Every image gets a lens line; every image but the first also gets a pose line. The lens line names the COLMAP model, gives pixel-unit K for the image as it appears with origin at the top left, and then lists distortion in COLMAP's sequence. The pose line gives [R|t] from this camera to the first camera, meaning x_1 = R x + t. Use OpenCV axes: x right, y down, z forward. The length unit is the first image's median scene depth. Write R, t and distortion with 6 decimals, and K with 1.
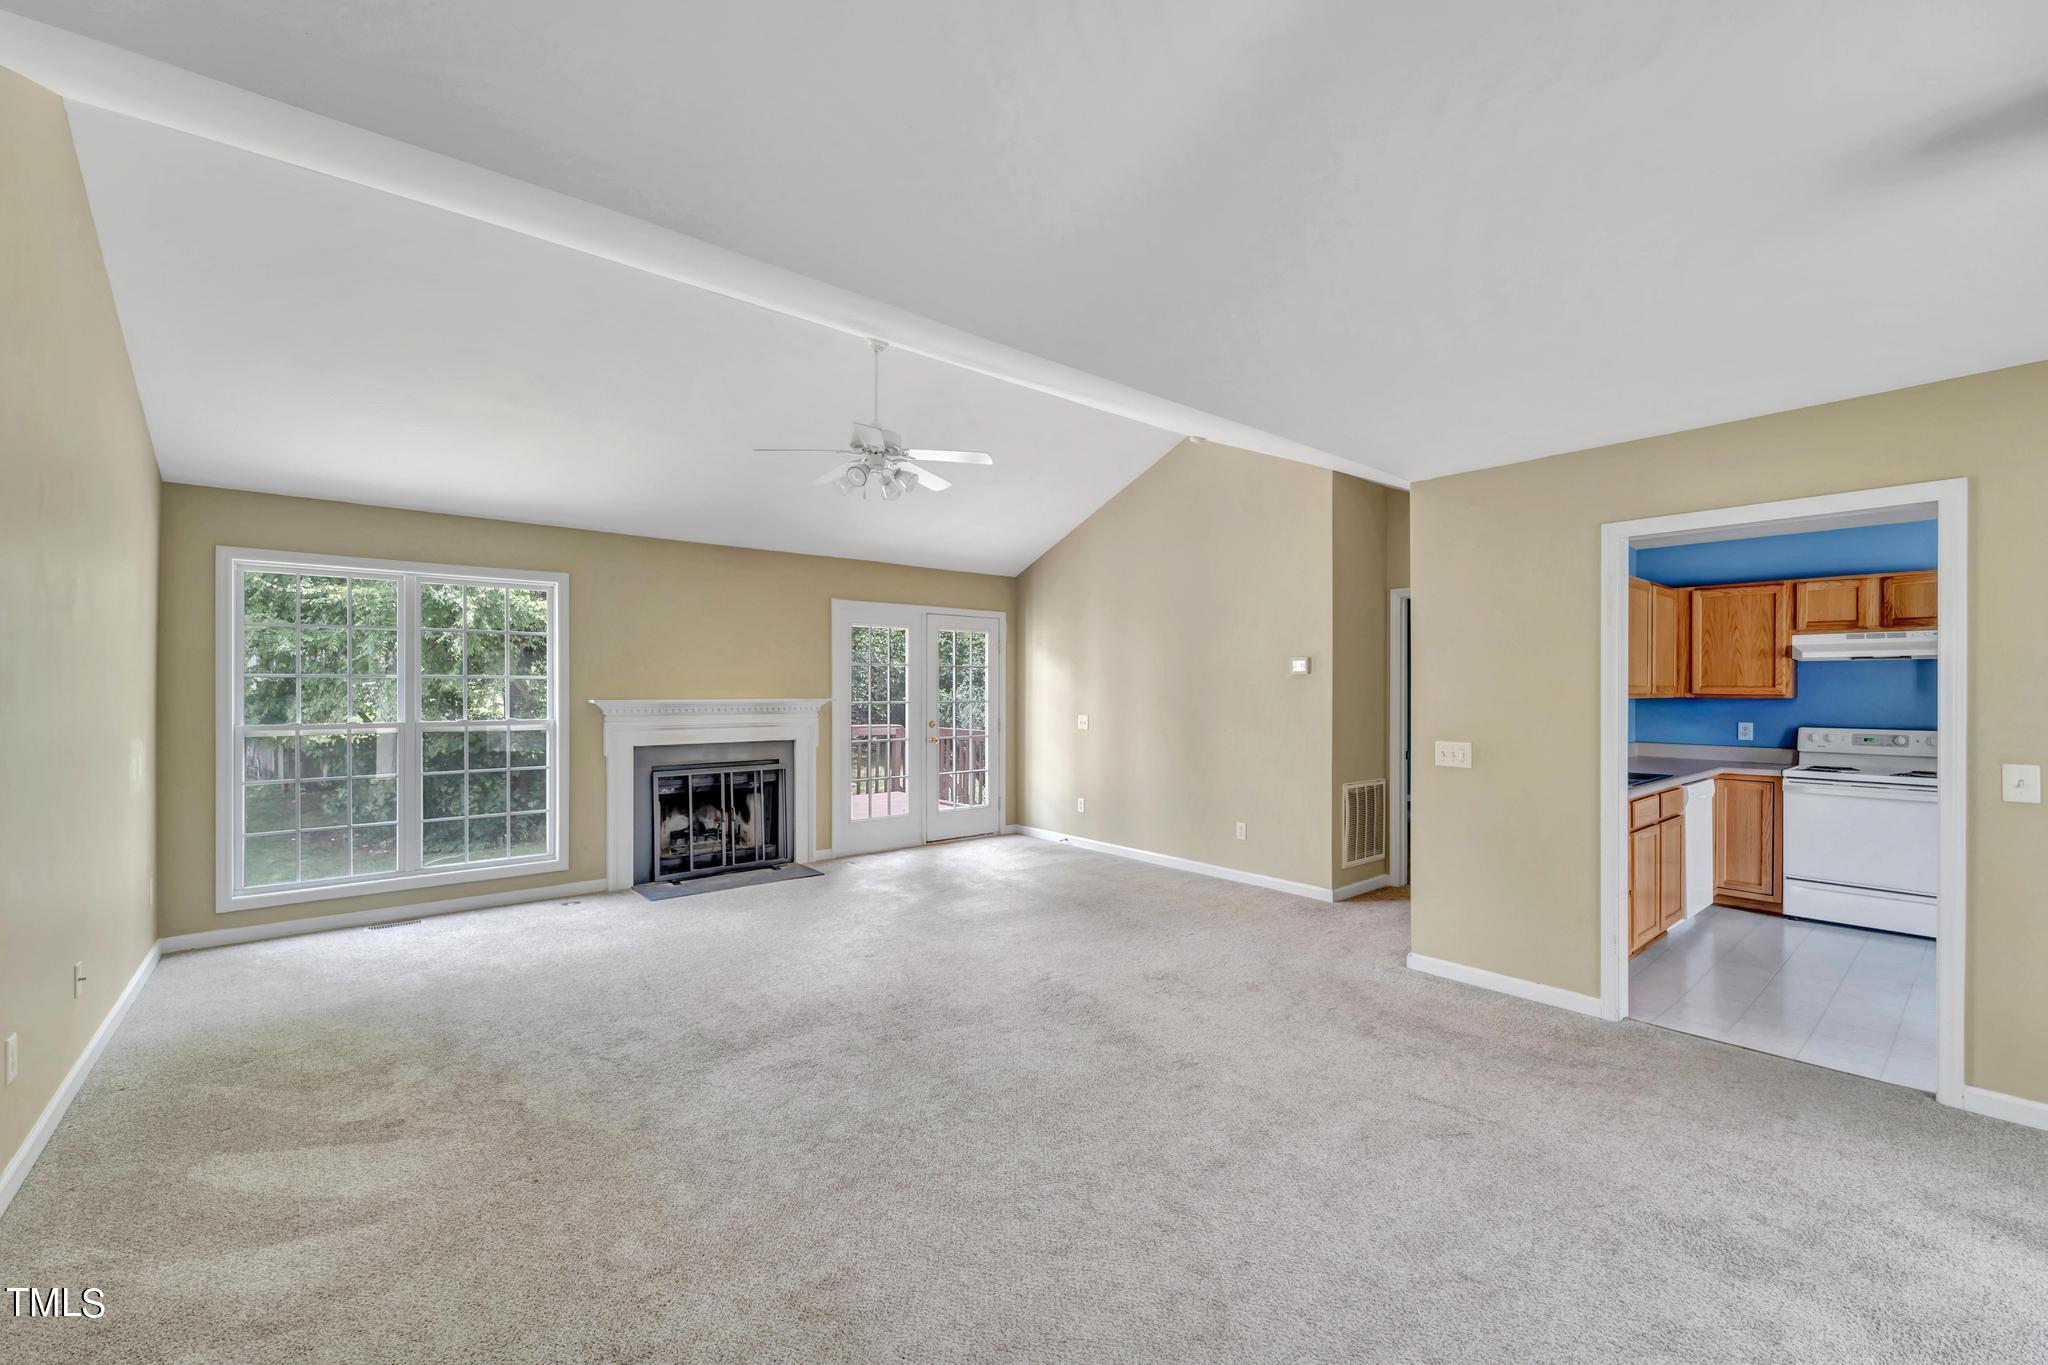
lens RADIAL K [[850.7, 0, 1020.5], [0, 850.7, 685.4], [0, 0, 1]] dist [0.001600, -0.000300]
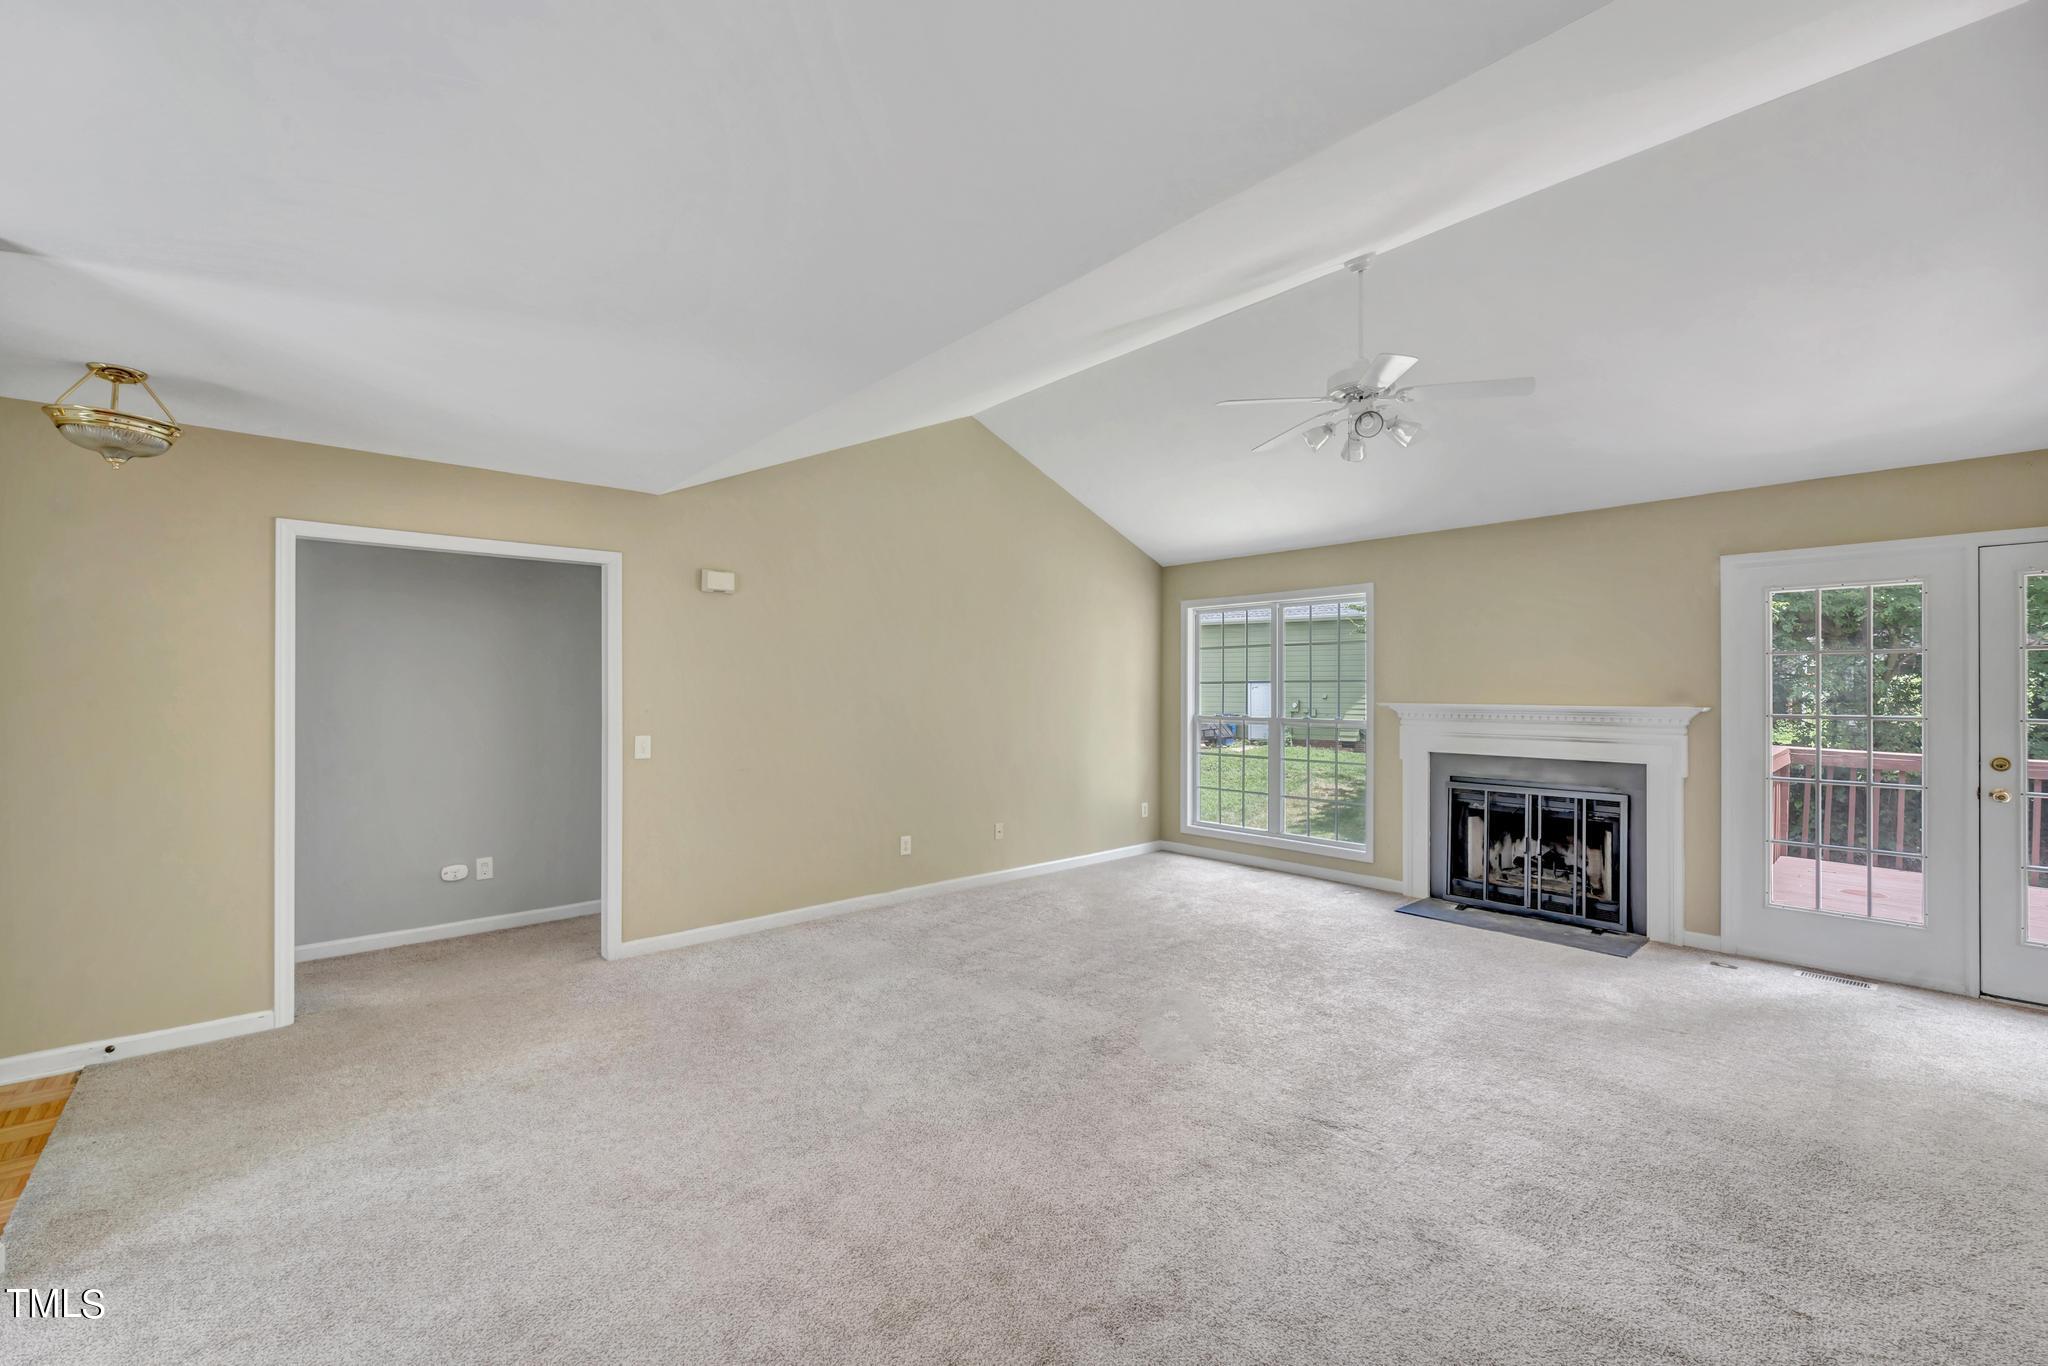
lens RADIAL K [[850.7, 0, 1020.5], [0, 850.7, 685.9], [0, 0, 1]] dist [0.001600, -0.000300]
pose [[0.023134, -0.003443, -0.999726, 0.493159], [0.000700, 0.999994, -0.003427, 0.000548], [0.999732, -0.000621, 0.023136, 0.521594]]
